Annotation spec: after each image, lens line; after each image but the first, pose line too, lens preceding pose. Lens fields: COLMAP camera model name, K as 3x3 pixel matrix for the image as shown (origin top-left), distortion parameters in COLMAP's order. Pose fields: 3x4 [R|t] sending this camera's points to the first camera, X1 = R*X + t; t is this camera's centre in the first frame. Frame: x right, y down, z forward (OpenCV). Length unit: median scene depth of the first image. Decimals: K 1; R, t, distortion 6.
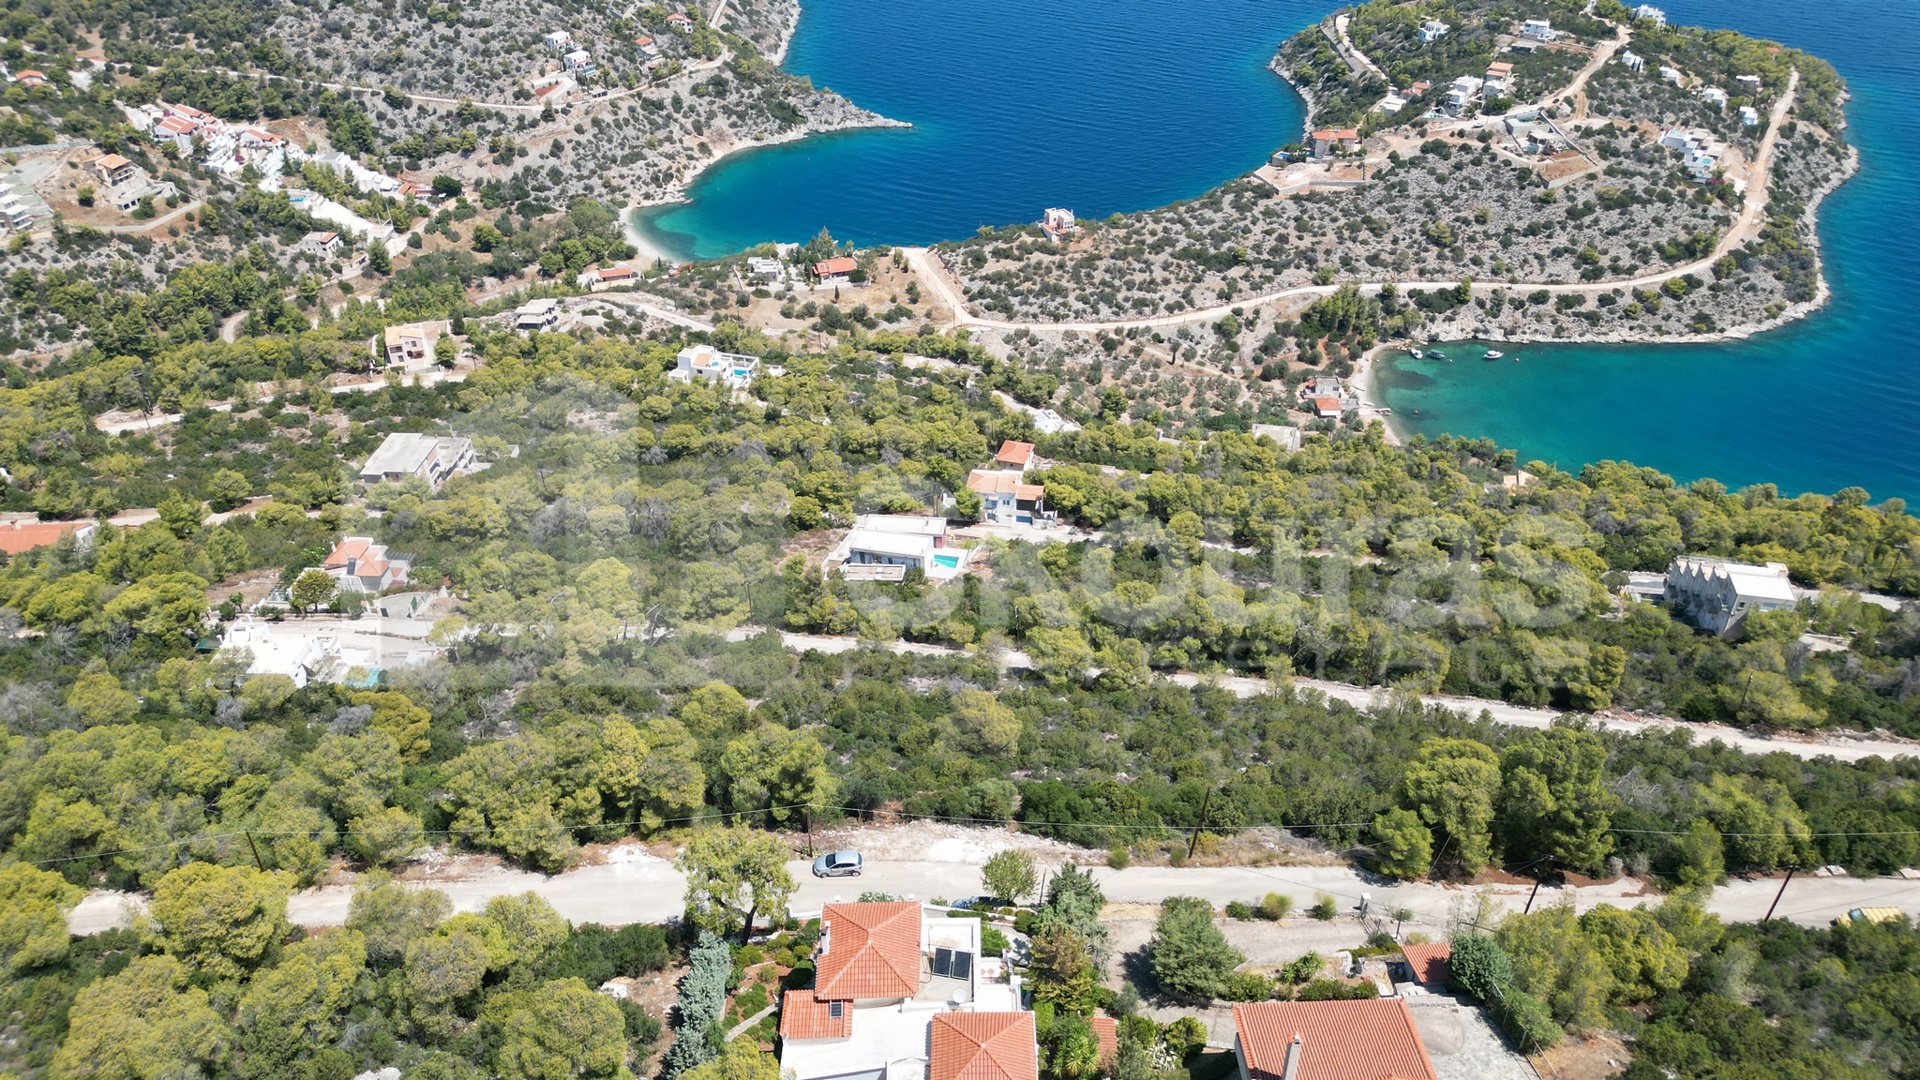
lens RADIAL K [[1350.4, 0, 950.5], [0, 1350.4, 541.5], [0, 0, 1]] dist [0.079939, -0.084448]
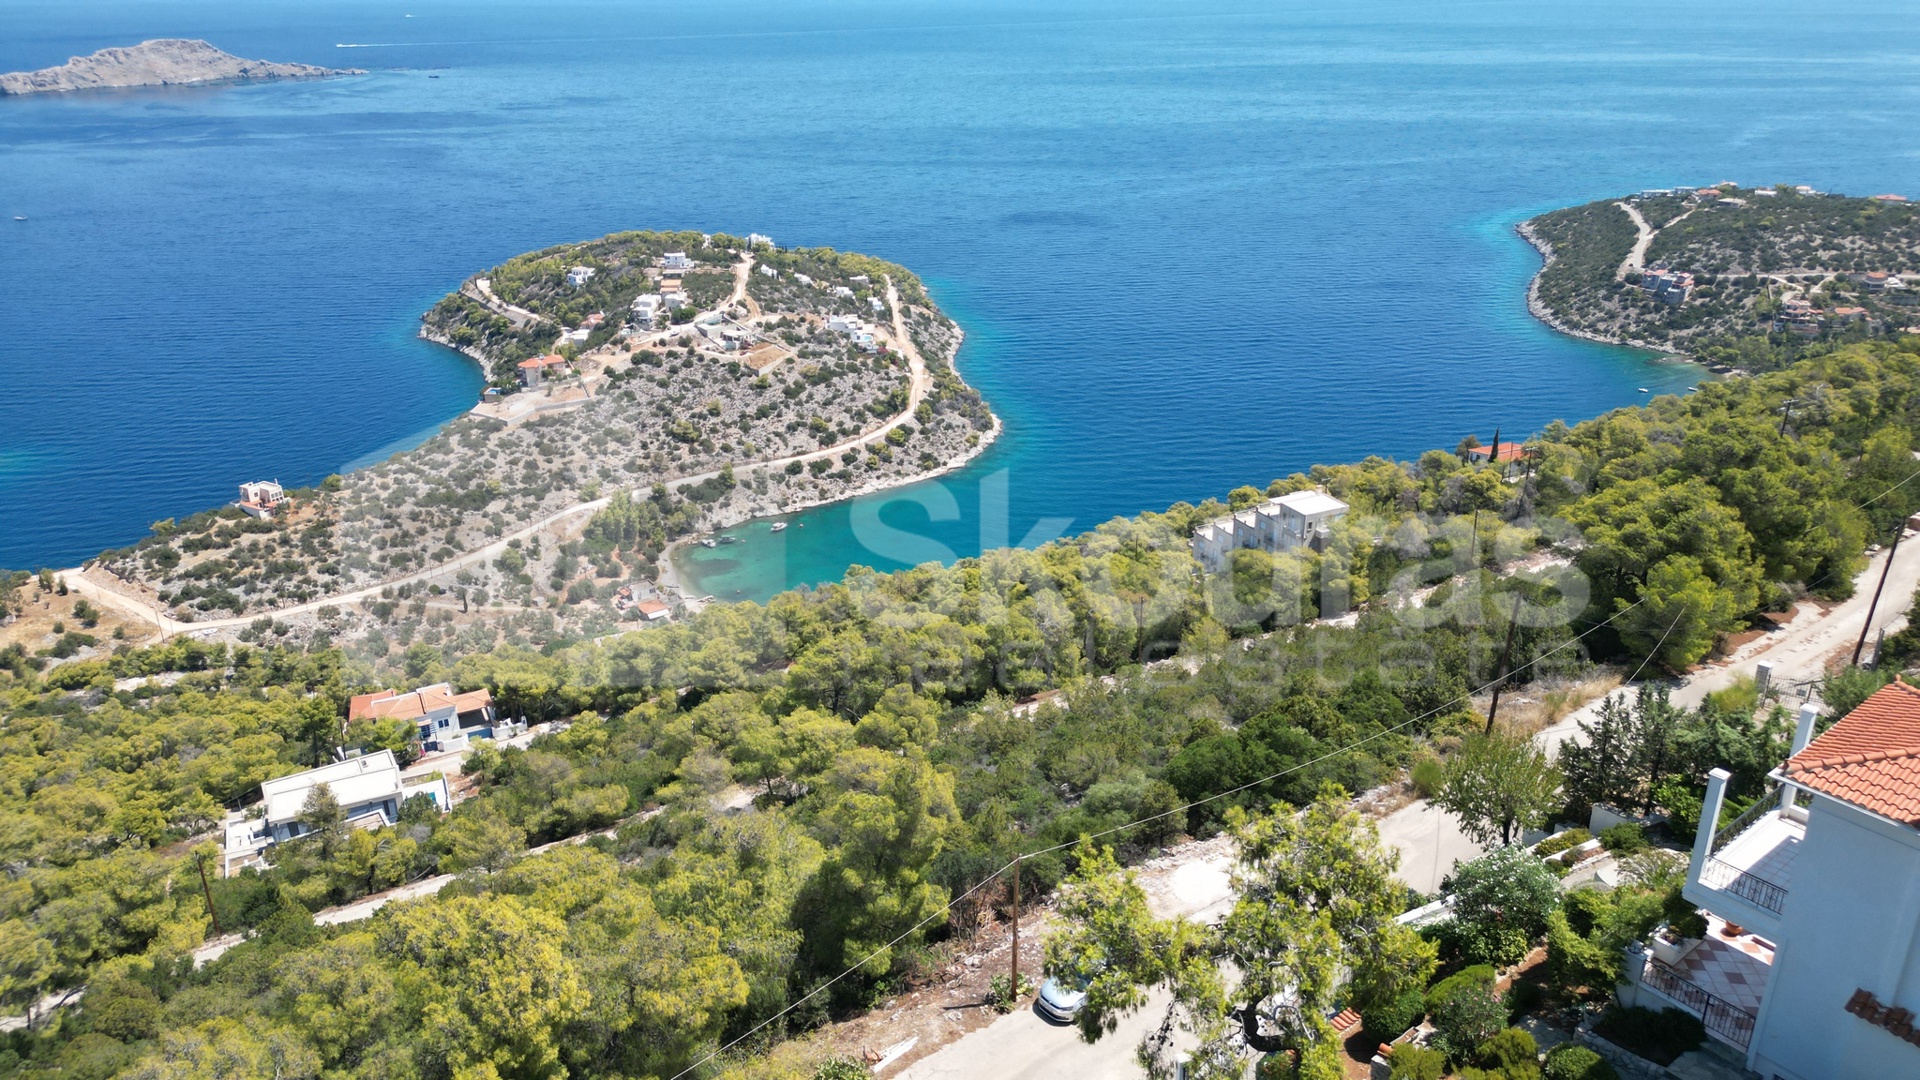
lens RADIAL K [[1350.4, 0, 956.8], [0, 1350.4, 540.9], [0, 0, 1]] dist [0.079939, -0.084448]
pose [[0.792691, -0.228884, 0.565024, -0.064717], [0.345771, 0.932141, -0.107496, 0.026354], [-0.502078, 0.280580, 0.818042, 0.118657]]
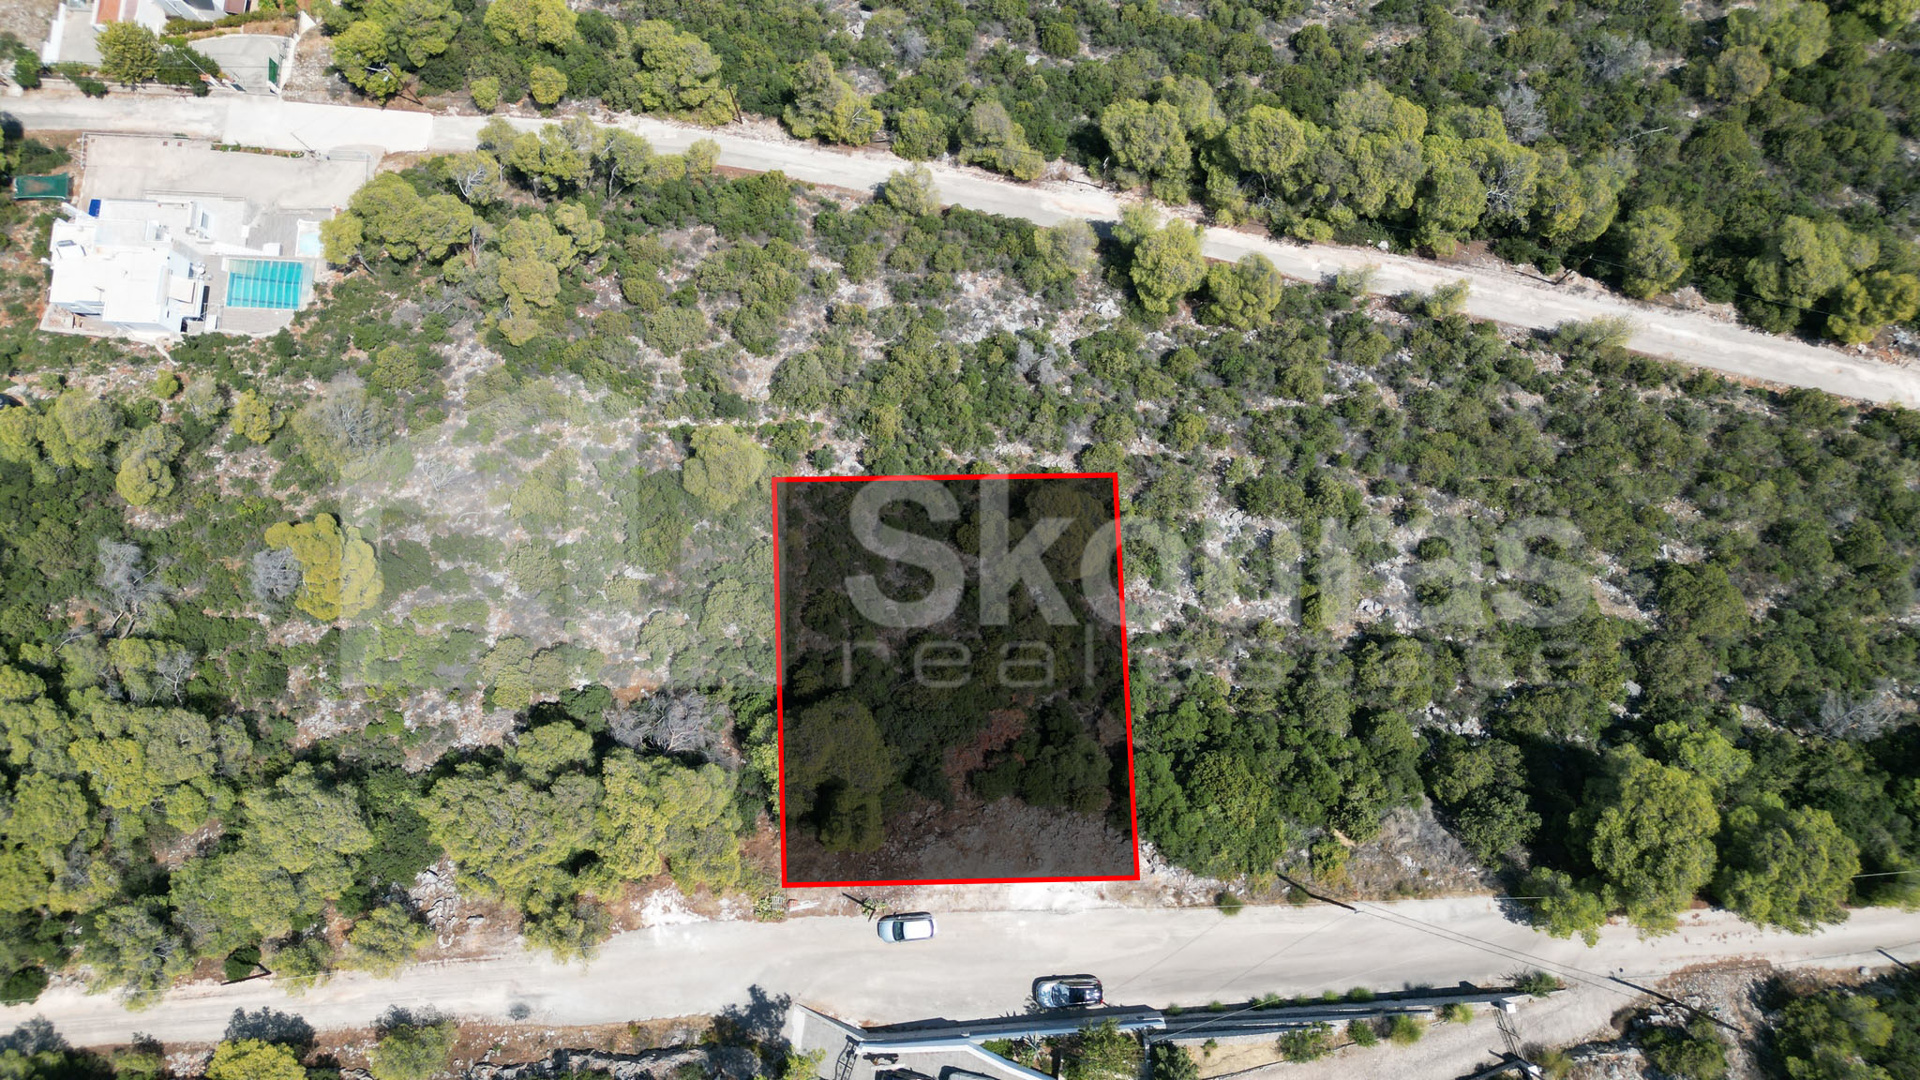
lens RADIAL K [[1350.4, 0, 951.4], [0, 1350.4, 542.5], [0, 0, 1]] dist [0.079939, -0.084448]
pose [[0.999904, -0.004020, -0.013250, -0.008020], [0.012395, 0.686364, 0.727152, -0.109532], [0.006172, -0.727247, 0.686348, 0.112020]]
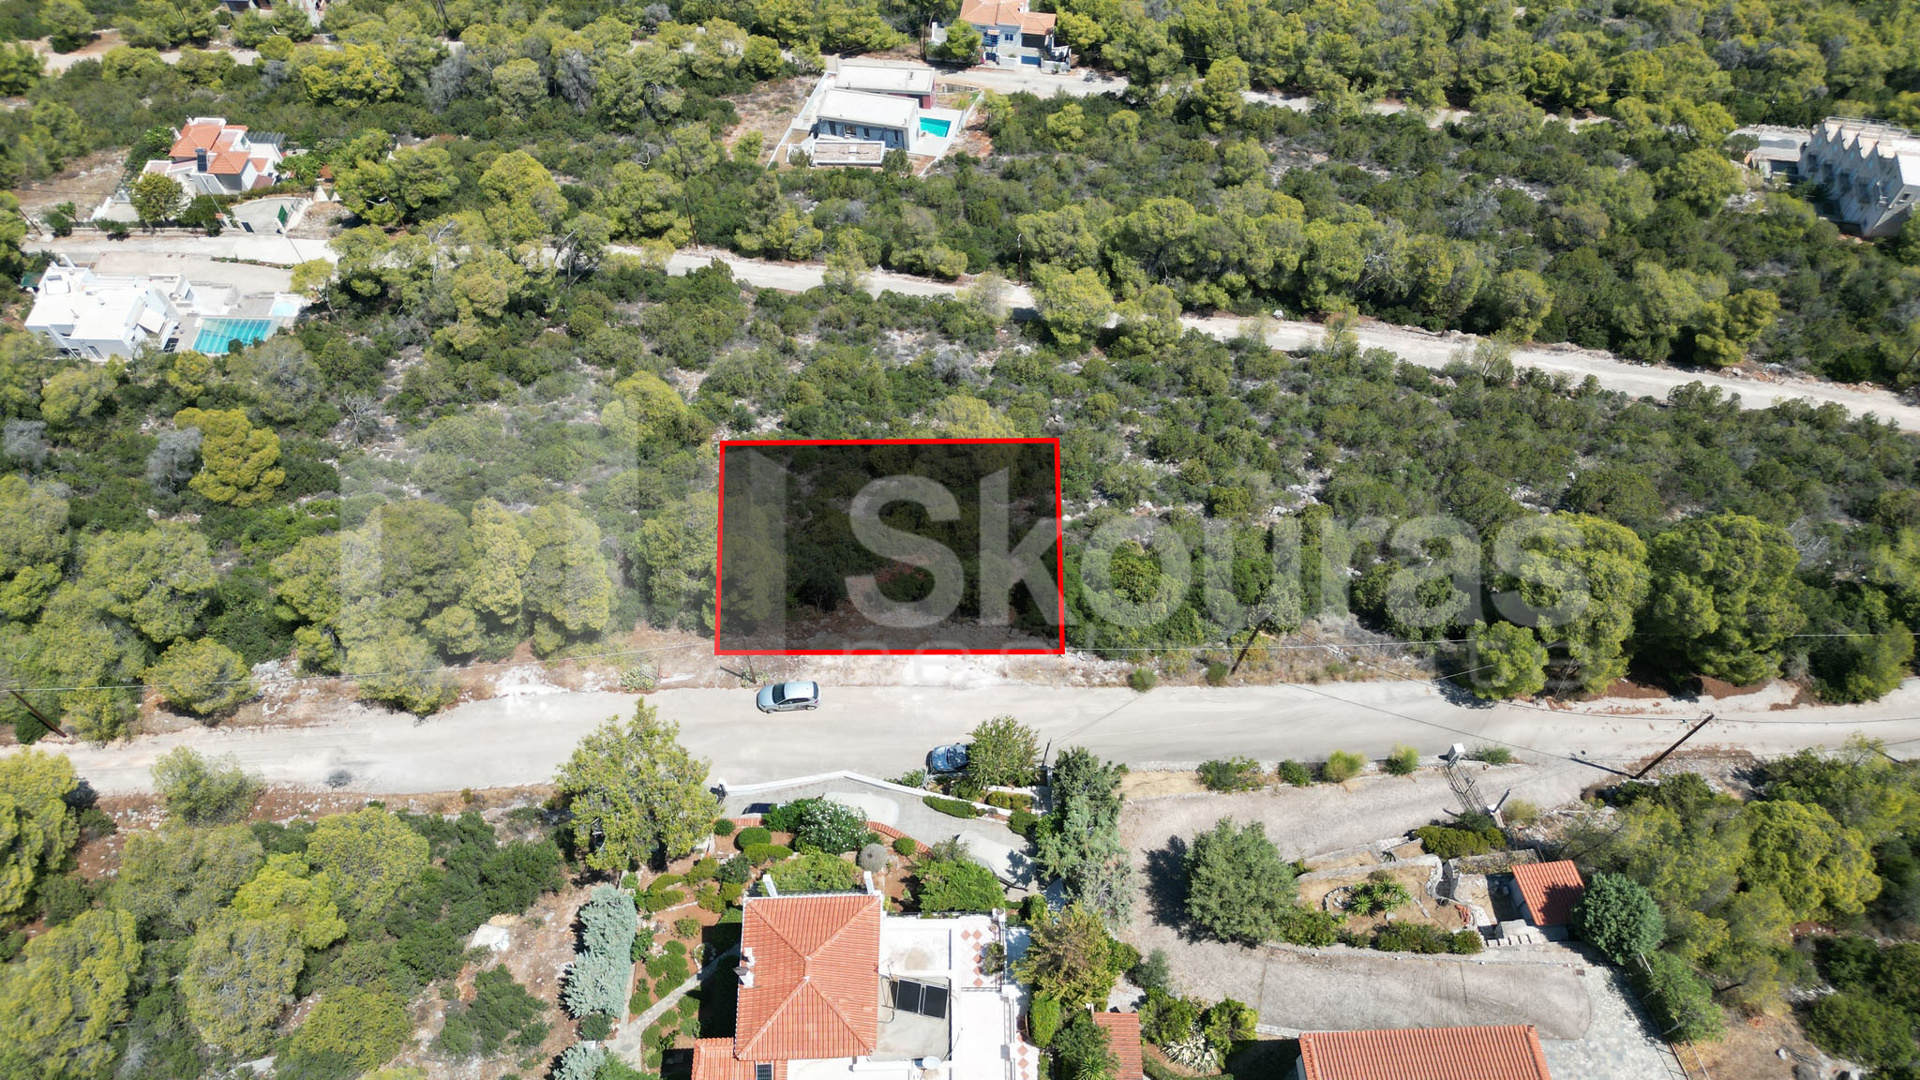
lens RADIAL K [[1350.4, 0, 950.8], [0, 1350.4, 540.7], [0, 0, 1]] dist [0.079939, -0.084448]
pose [[0.999956, -0.008768, -0.003446, 0.003007], [0.009421, 0.927702, 0.373202, -0.026985], [-0.000076, -0.373218, 0.927744, 0.058161]]
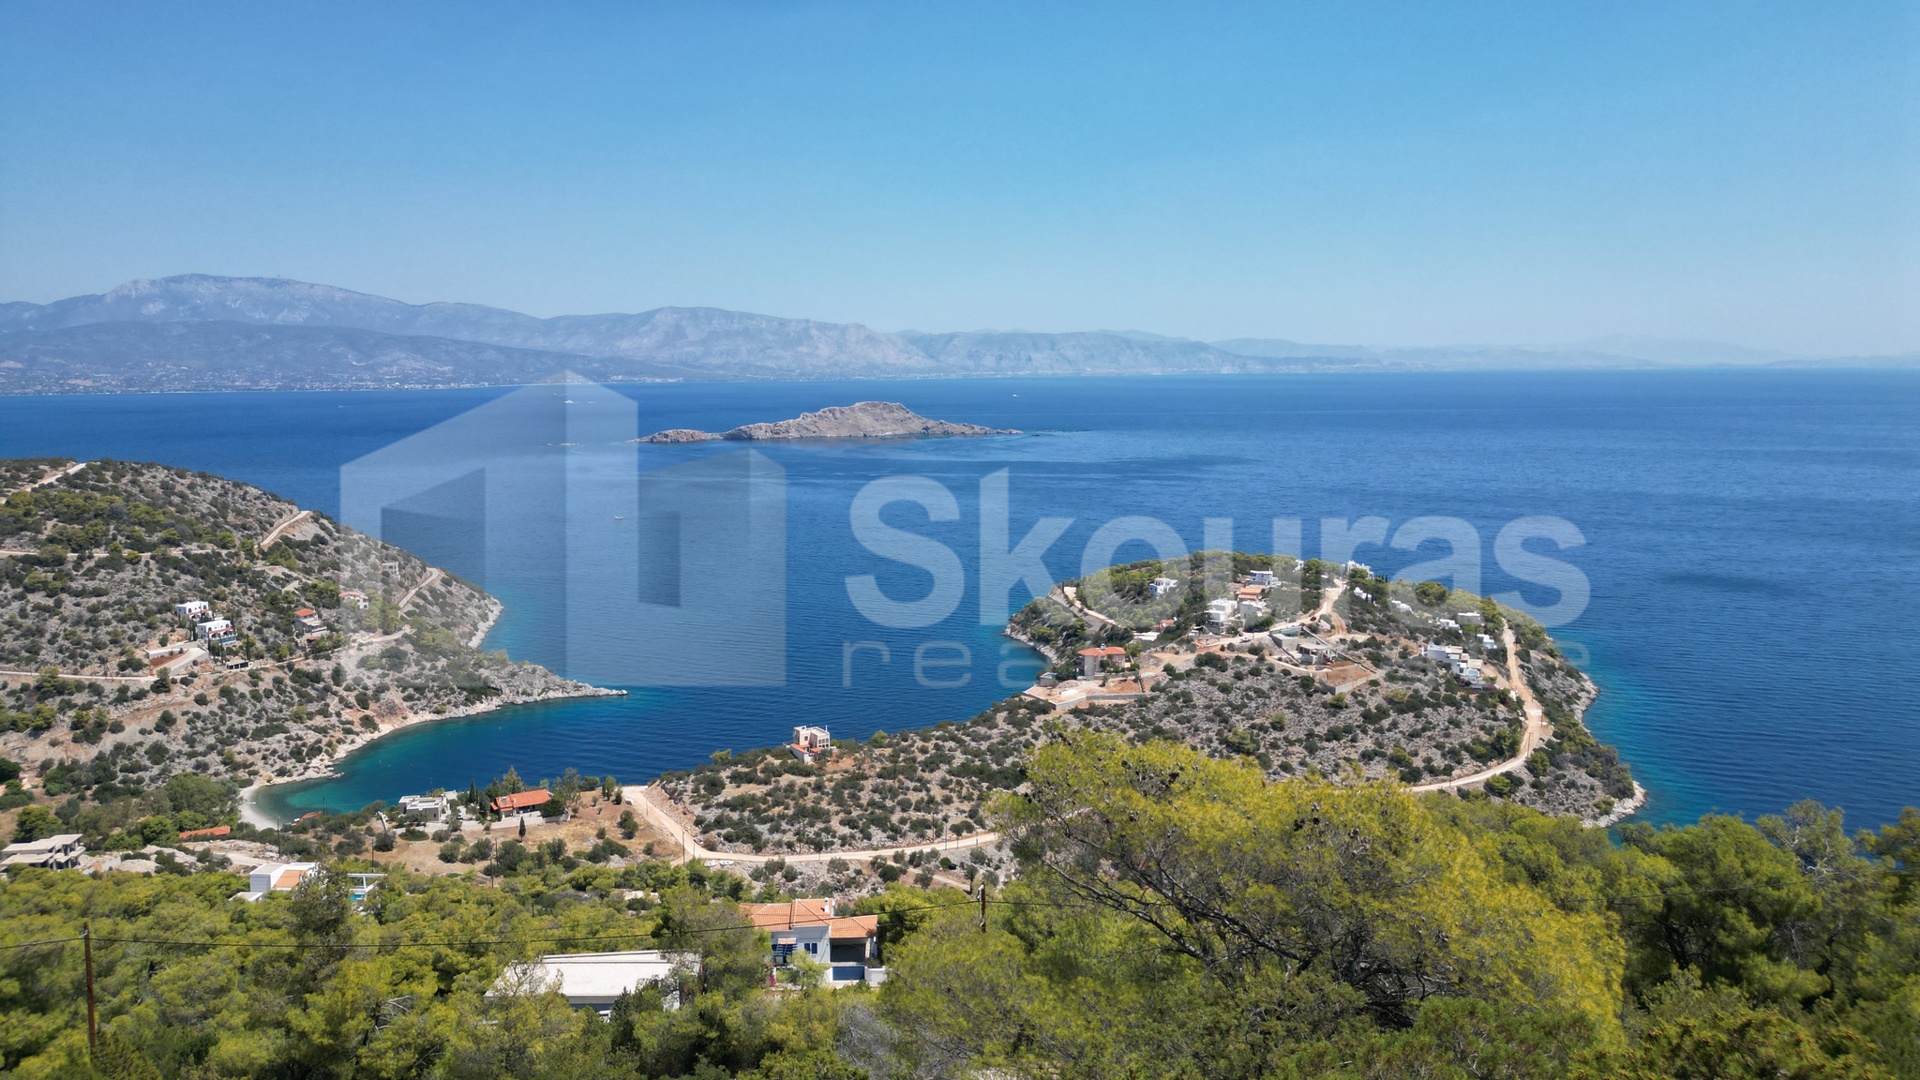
lens RADIAL K [[1350.4, 0, 954.5], [0, 1350.4, 535.2], [0, 0, 1]] dist [0.079939, -0.084448]
pose [[0.977445, -0.011003, 0.210901, -0.007499], [0.107827, 0.884667, -0.453583, 0.038359], [-0.181586, 0.466093, 0.865900, 0.219818]]
